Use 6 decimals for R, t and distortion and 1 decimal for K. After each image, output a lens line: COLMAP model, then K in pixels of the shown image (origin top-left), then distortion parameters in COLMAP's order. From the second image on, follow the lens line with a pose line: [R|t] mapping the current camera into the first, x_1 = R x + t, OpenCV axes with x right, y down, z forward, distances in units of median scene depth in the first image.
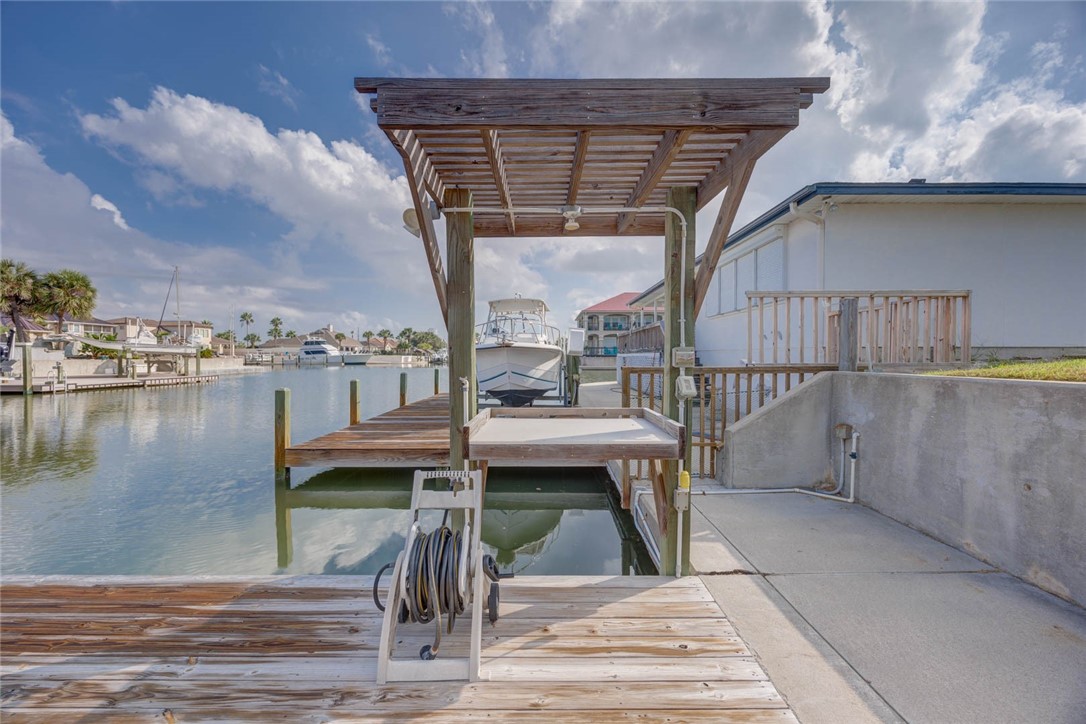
lens RADIAL K [[425.2, 0, 546.8], [0, 425.2, 359.6], [0, 0, 1]] dist [0.001928, 0.000449]
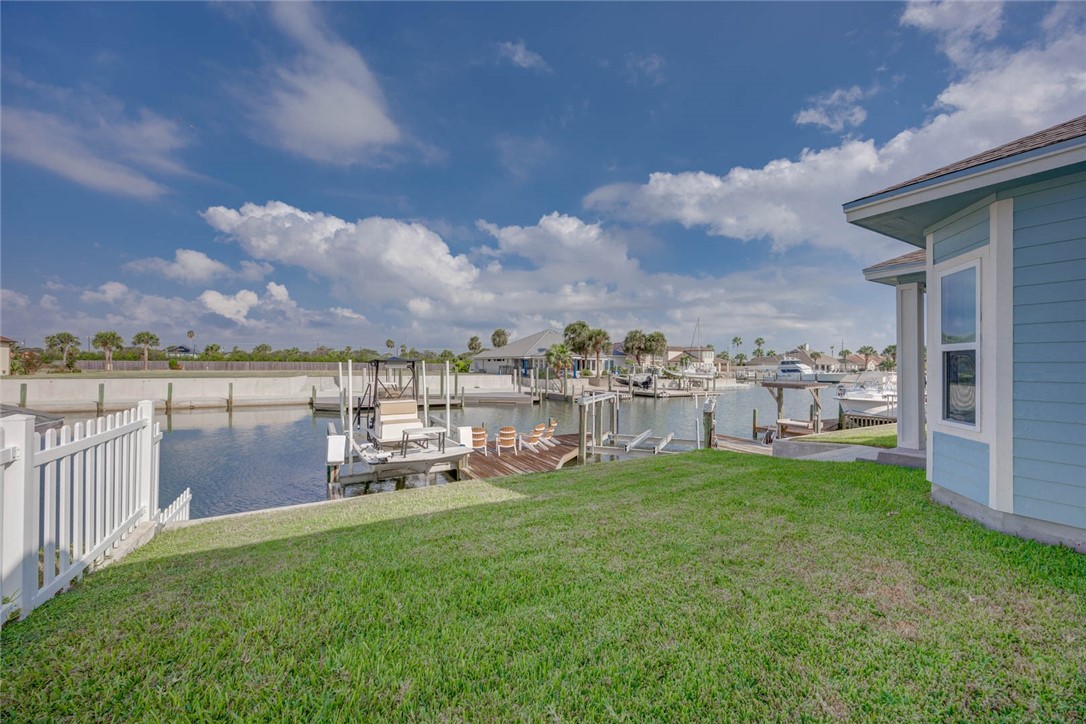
lens RADIAL K [[425.2, 0, 549.0], [0, 425.2, 357.0], [0, 0, 1]] dist [0.001928, 0.000449]
pose [[0.517740, -0.008228, -0.855498, 0.096159], [-0.020198, 0.999557, -0.021837, -0.015651], [0.855300, 0.028585, 0.517345, -0.145329]]
